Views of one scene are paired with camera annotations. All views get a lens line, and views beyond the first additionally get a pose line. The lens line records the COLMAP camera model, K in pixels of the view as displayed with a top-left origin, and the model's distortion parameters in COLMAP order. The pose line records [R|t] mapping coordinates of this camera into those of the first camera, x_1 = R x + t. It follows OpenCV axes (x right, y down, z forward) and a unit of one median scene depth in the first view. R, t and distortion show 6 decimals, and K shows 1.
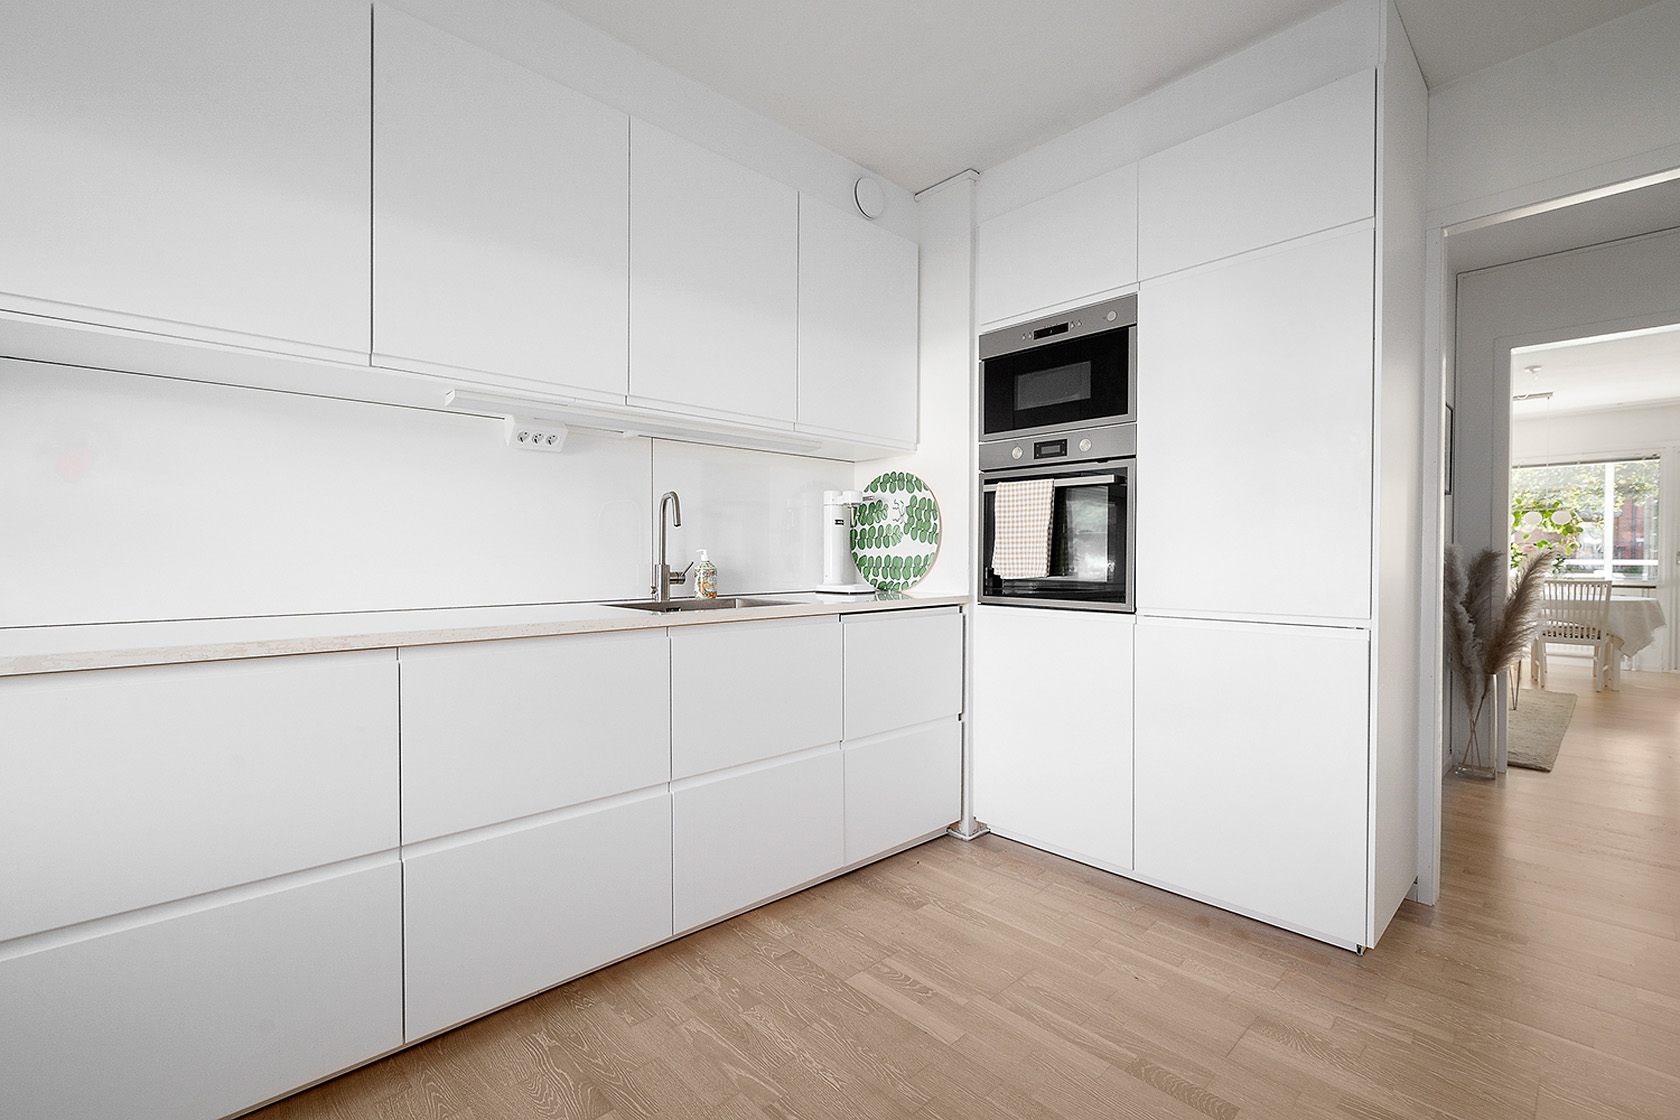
lens RADIAL K [[734.3, 0, 840.0], [0, 734.3, 560.0], [0, 0, 1]] dist [-0.000563, -0.000185]
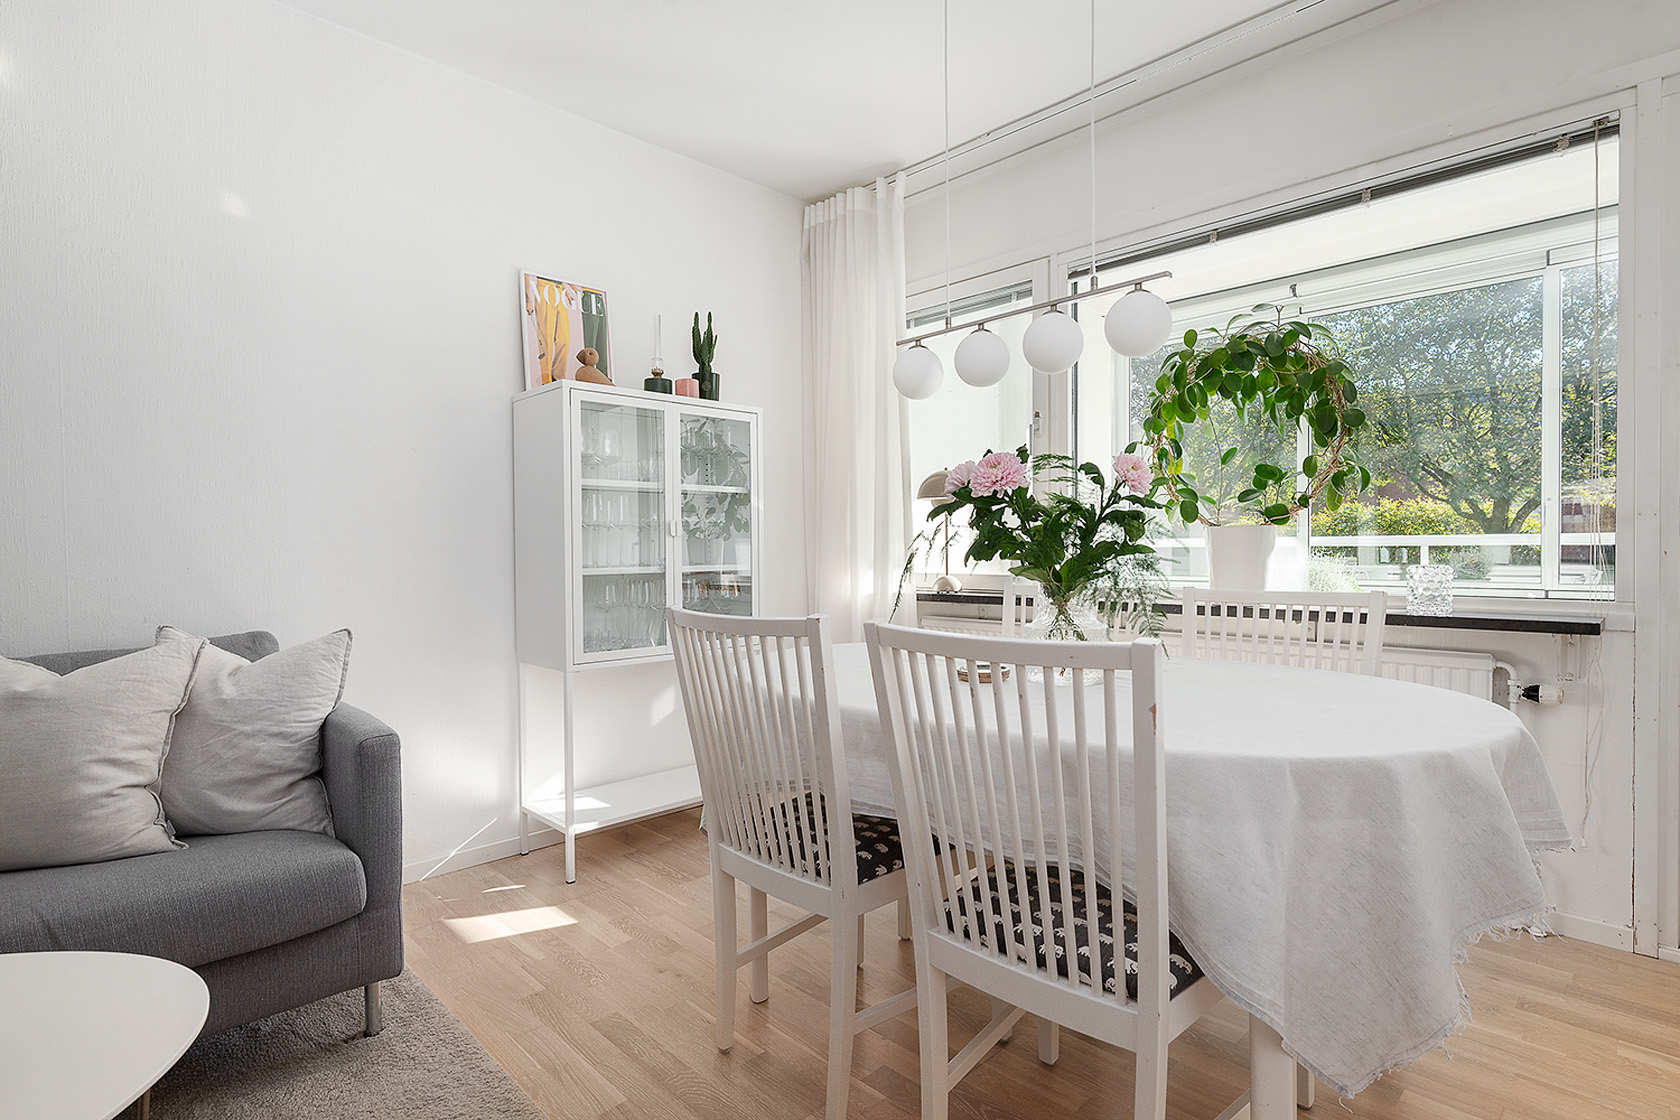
lens RADIAL K [[845.6, 0, 840.0], [0, 845.6, 560.0], [0, 0, 1]] dist [-0.001057, -0.000478]
pose [[0.999764, -0.003751, 0.021393, 0.853749], [0.003804, 0.999990, -0.002435, 0.014373], [-0.021384, 0.002516, 0.999768, 0.723100]]
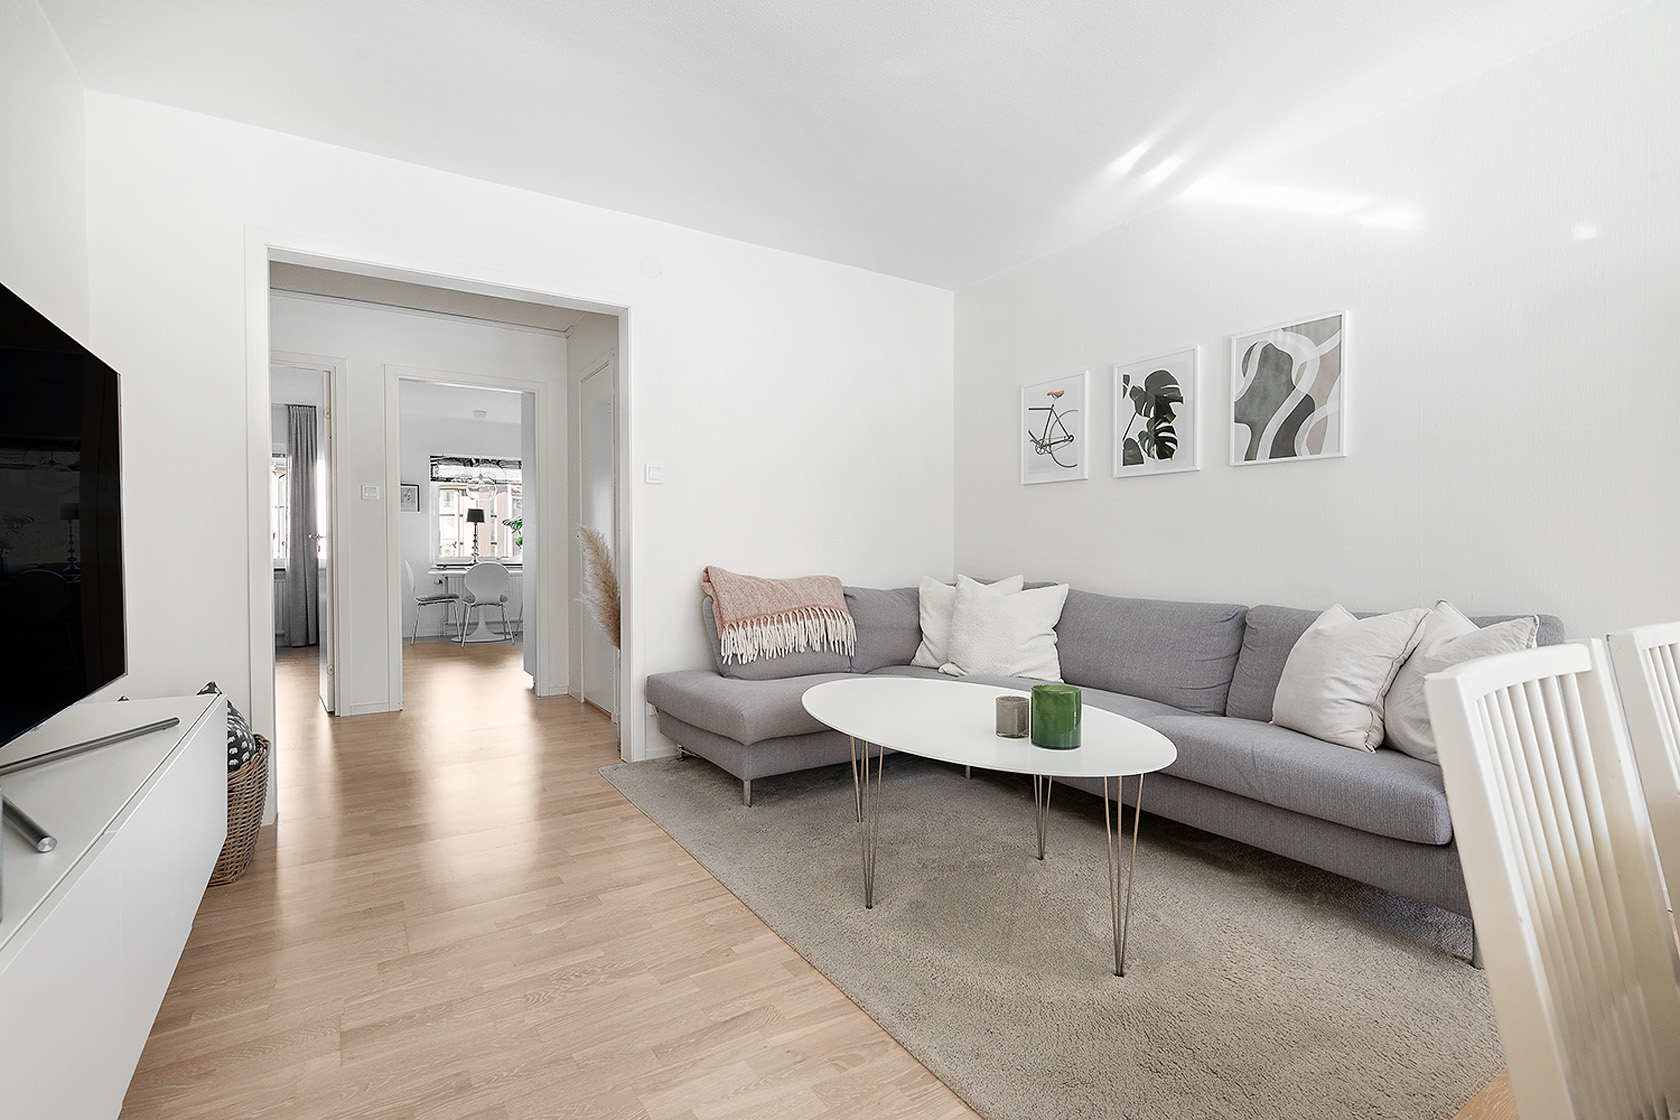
lens RADIAL K [[757.2, 0, 840.0], [0, 757.2, 560.0], [0, 0, 1]] dist [-0.000064, -0.000029]
pose [[-0.181215, 0.019307, -0.983254, 1.142069], [-0.013955, 0.999656, 0.022201, 0.012450], [0.983344, 0.017745, -0.180884, 0.882283]]
